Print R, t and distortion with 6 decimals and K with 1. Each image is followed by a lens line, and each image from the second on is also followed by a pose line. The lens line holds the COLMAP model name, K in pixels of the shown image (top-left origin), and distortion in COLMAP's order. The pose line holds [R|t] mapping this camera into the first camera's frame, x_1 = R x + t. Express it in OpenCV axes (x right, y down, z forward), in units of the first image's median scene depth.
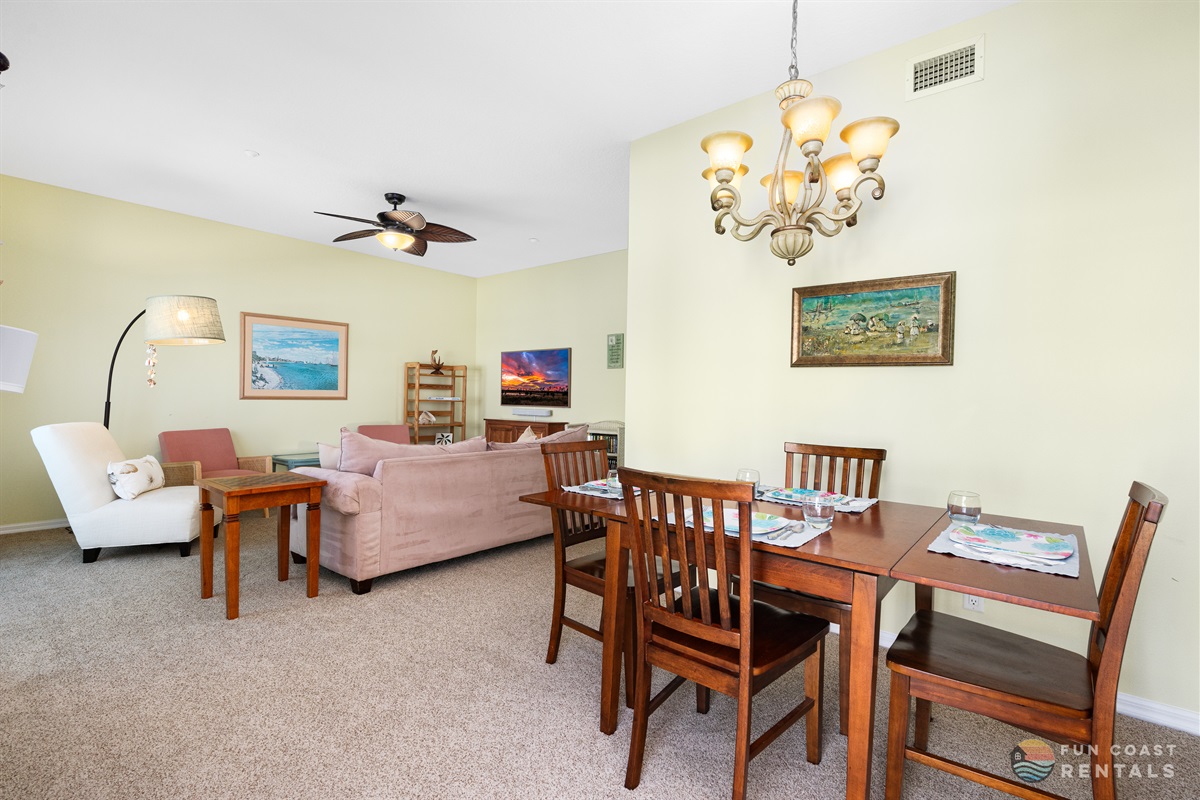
lens RADIAL K [[558.2, 0, 600.0], [0, 558.2, 400.0], [0, 0, 1]] dist [0.002192, 0.001185]
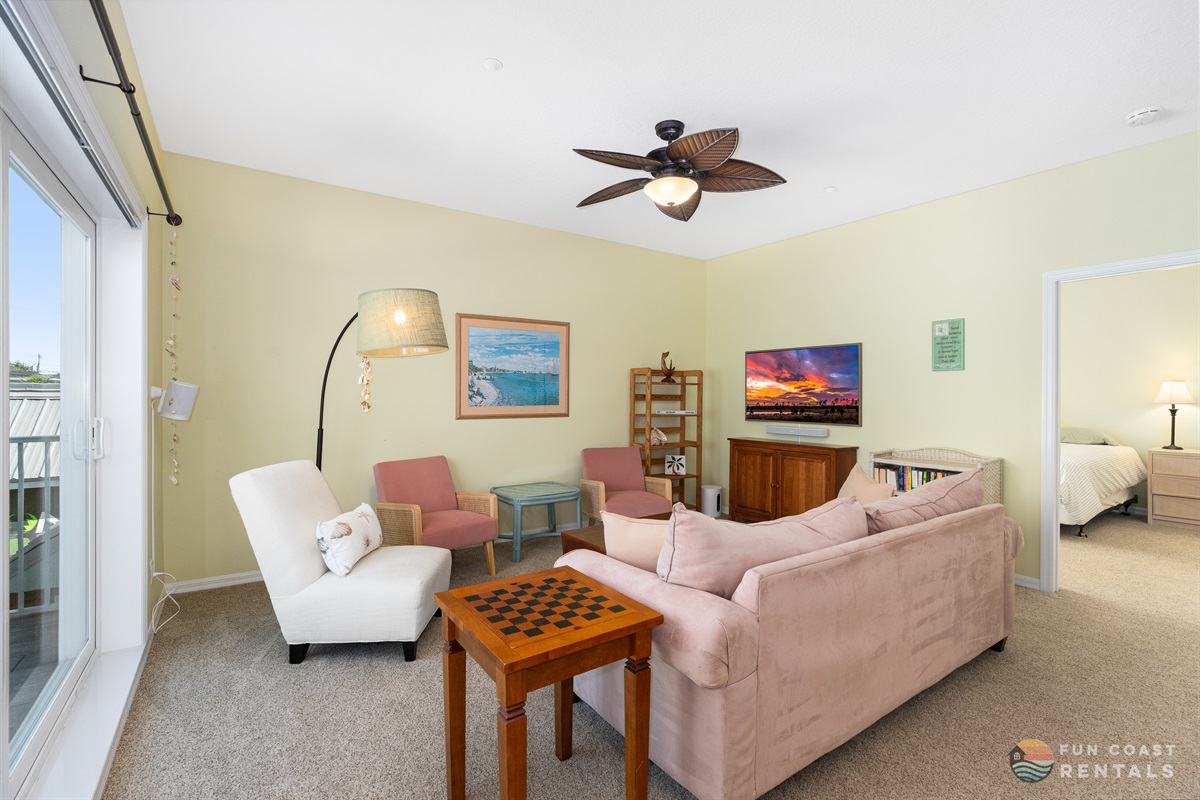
lens RADIAL K [[542.0, 0, 600.0], [0, 542.0, 400.0], [0, 0, 1]] dist [-0.003161, -0.000158]
pose [[0.965621, -0.008681, -0.259809, -0.219601], [0.009864, 0.999946, 0.003251, -0.028638], [0.259766, -0.005702, 0.965655, 0.269450]]
